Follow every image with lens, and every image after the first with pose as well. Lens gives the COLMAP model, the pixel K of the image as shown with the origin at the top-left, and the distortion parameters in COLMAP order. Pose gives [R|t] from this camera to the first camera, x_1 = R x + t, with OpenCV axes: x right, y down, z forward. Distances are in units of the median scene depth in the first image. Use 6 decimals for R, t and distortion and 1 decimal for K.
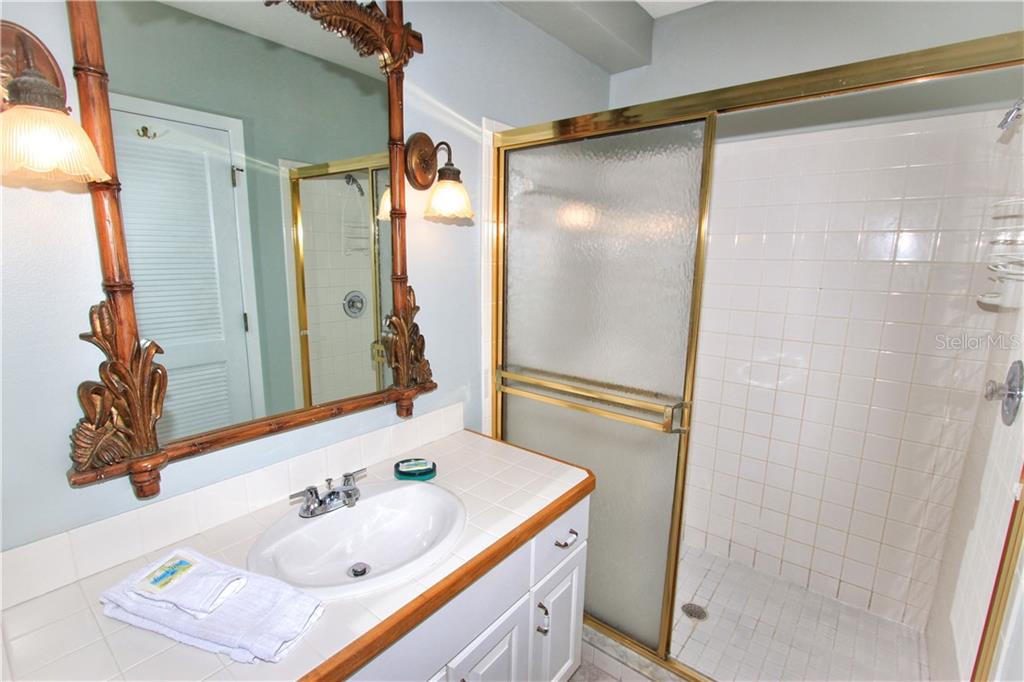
lens RADIAL K [[499.8, 0, 515.1], [0, 499.8, 352.4], [0, 0, 1]] dist [-0.016153, 0.000228]
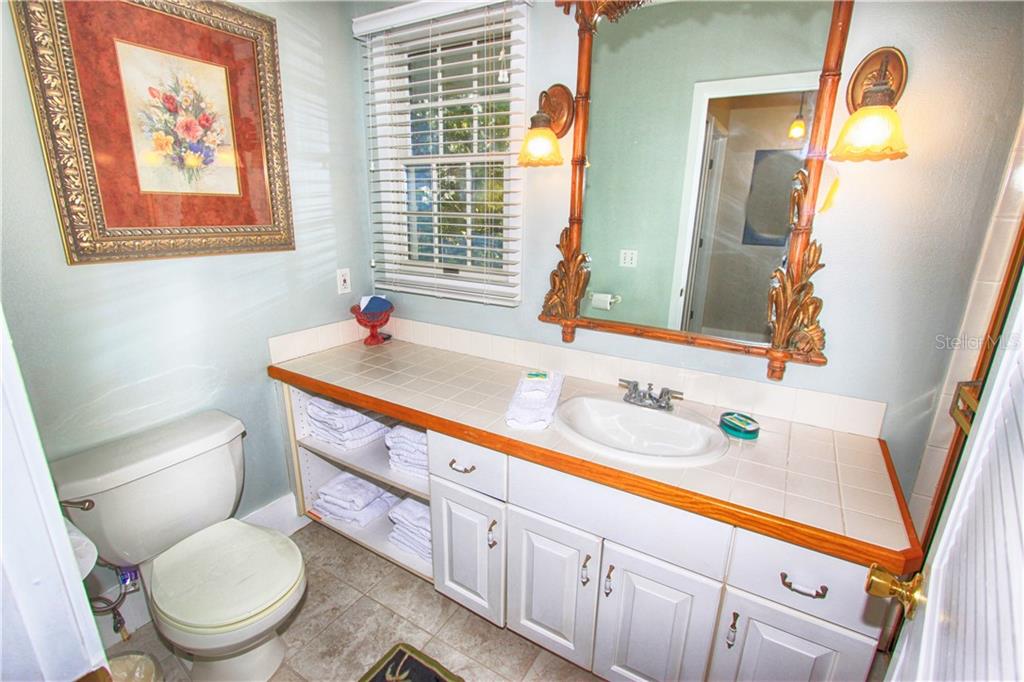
lens RADIAL K [[499.8, 0, 515.1], [0, 499.8, 352.4], [0, 0, 1]] dist [-0.016153, 0.000228]
pose [[0.070301, 0.263057, -0.962216, 0.817893], [-0.208752, 0.947124, 0.243679, -0.057380], [0.975439, 0.183734, 0.121497, 0.513199]]
